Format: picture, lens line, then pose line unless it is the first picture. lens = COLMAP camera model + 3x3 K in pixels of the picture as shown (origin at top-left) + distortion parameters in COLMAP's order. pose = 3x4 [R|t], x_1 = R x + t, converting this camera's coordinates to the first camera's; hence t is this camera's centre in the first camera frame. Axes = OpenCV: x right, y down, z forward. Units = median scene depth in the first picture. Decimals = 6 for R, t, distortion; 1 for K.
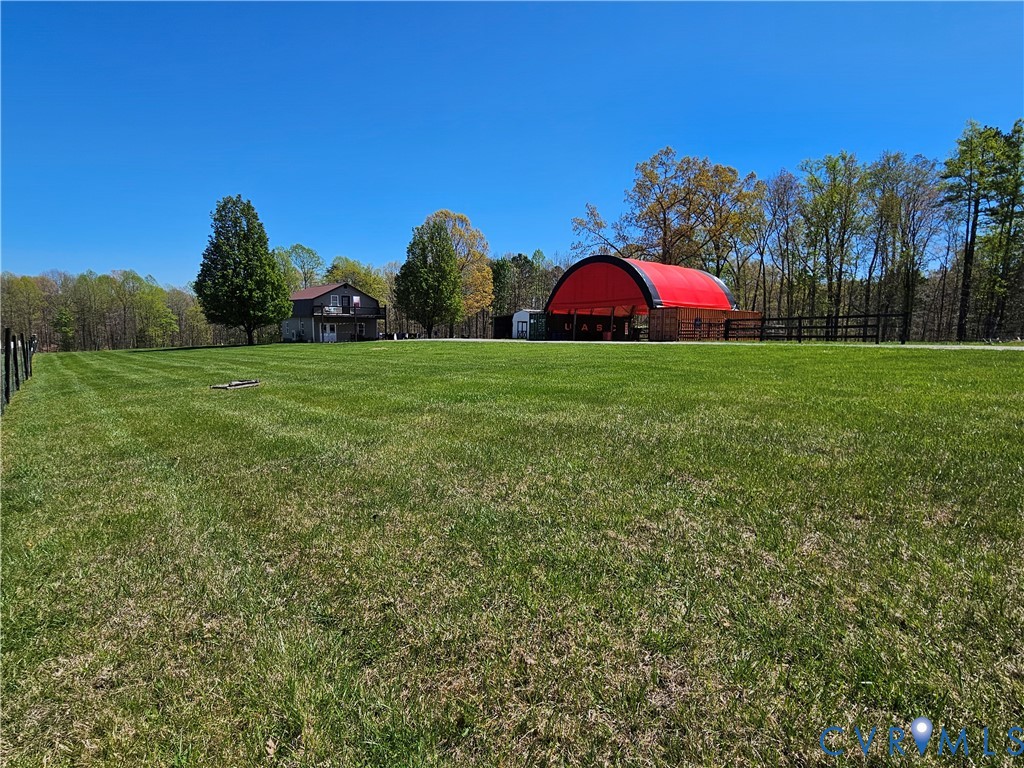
lens RADIAL K [[498.0, 0, 507.5], [0, 498.0, 387.0], [0, 0, 1]] dist [0.002866, 0.001652]
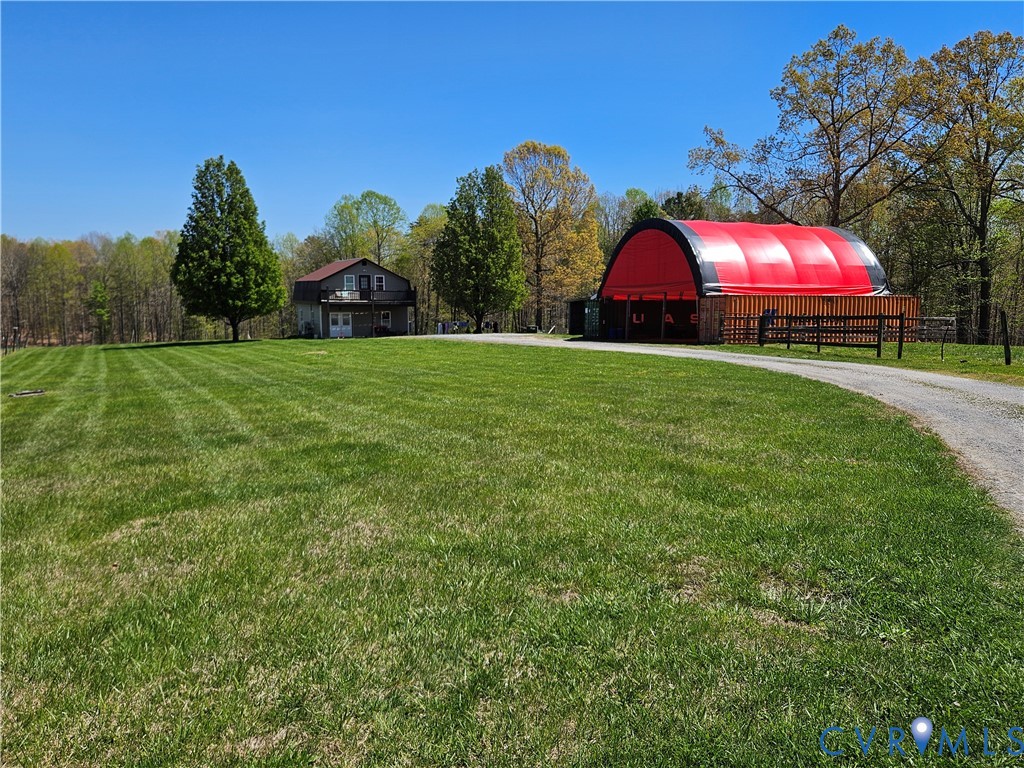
lens RADIAL K [[840.0, 0, 511.8], [0, 840.0, 394.1], [0, 0, 1]] dist [0.077013, -0.055917]
pose [[0.956870, 0.024376, -0.289491, 0.256211], [-0.027483, 0.999600, -0.006674, -0.003479], [0.289213, 0.014342, 0.957157, -0.140315]]
